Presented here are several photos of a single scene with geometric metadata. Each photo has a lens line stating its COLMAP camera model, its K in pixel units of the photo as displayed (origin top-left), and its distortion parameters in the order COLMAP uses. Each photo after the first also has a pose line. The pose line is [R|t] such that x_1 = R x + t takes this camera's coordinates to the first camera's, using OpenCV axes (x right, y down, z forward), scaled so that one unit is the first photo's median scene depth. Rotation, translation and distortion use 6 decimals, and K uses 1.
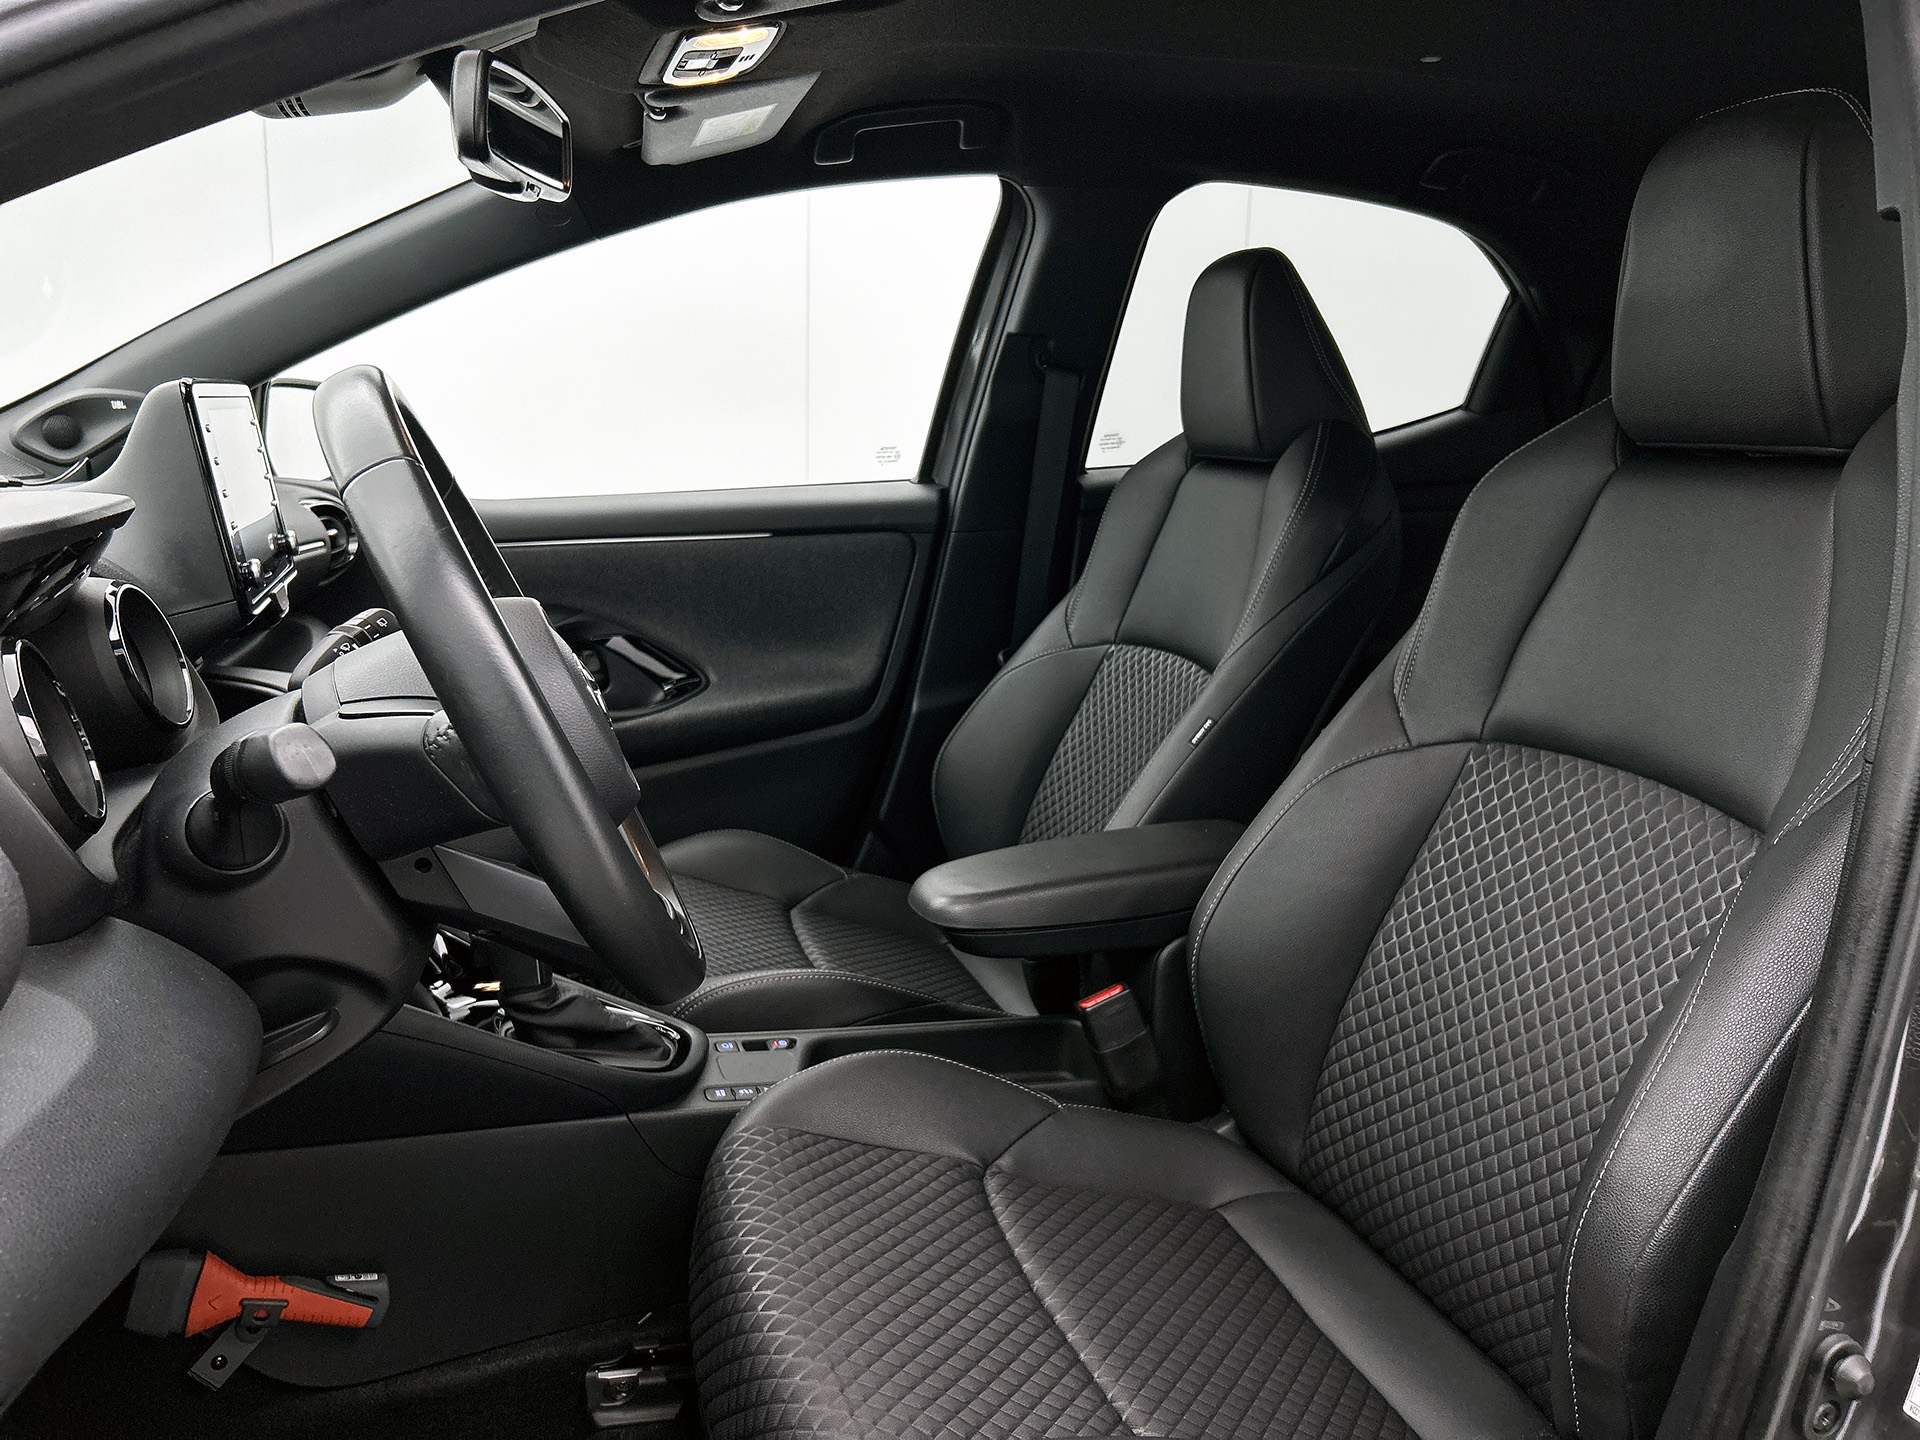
lens RADIAL K [[1467.6, 0, 956.5], [0, 1467.6, 722.7], [0, 0, 1]] dist [0.038050, -0.027236]
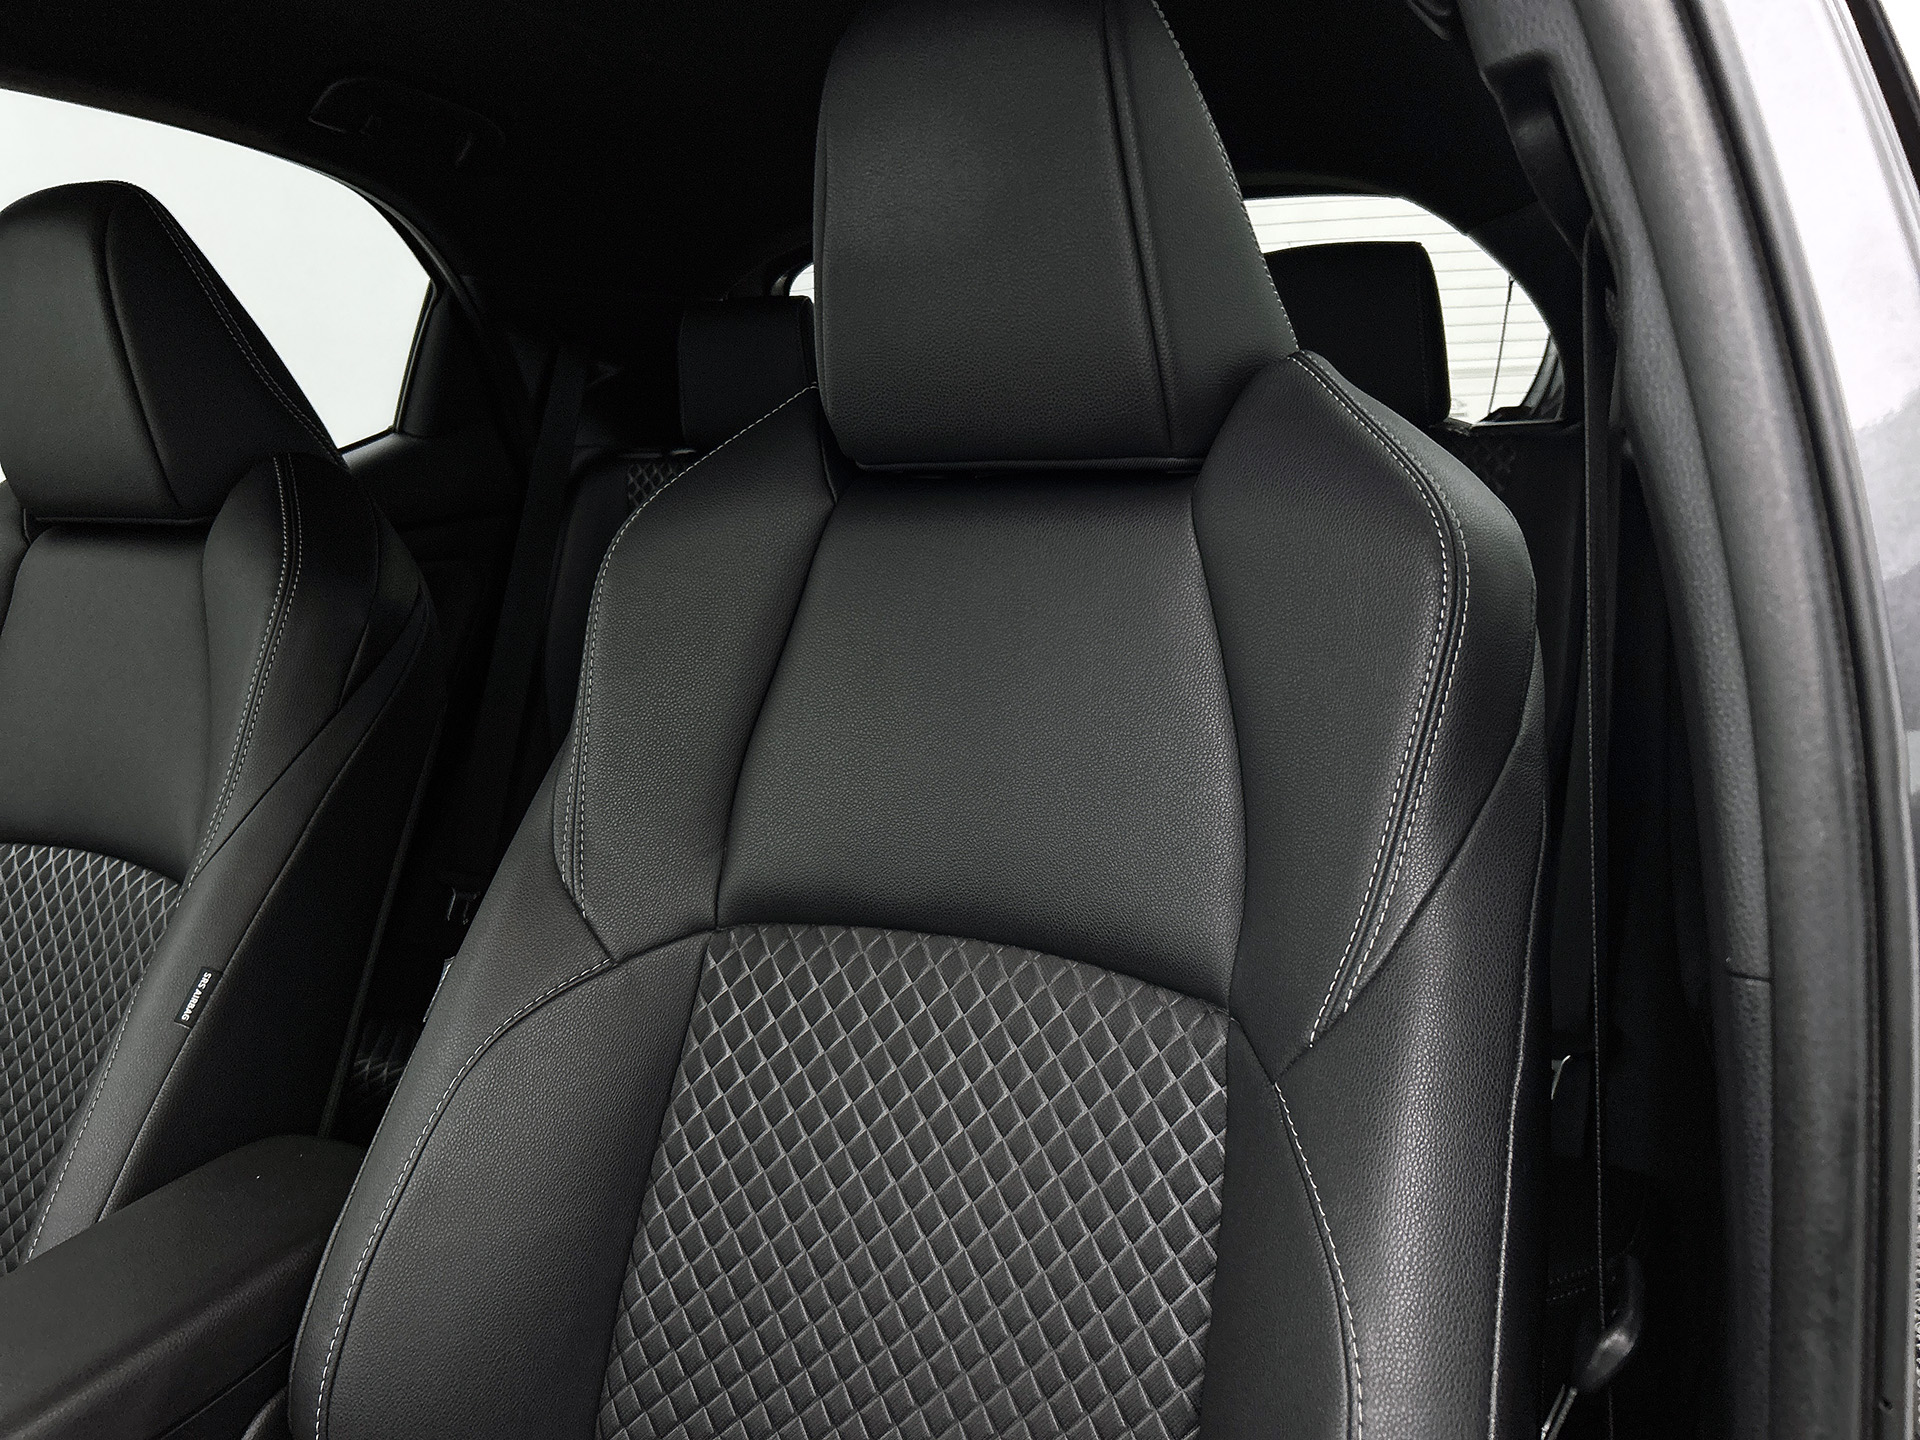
lens RADIAL K [[1467.6, 0, 970.6], [0, 1467.6, 726.7], [0, 0, 1]] dist [0.038050, -0.027236]
pose [[0.709135, -0.173613, 0.683364, 0.004785], [0.183378, 0.981270, 0.059004, -0.090856], [-0.680808, 0.083472, 0.727690, 0.429970]]
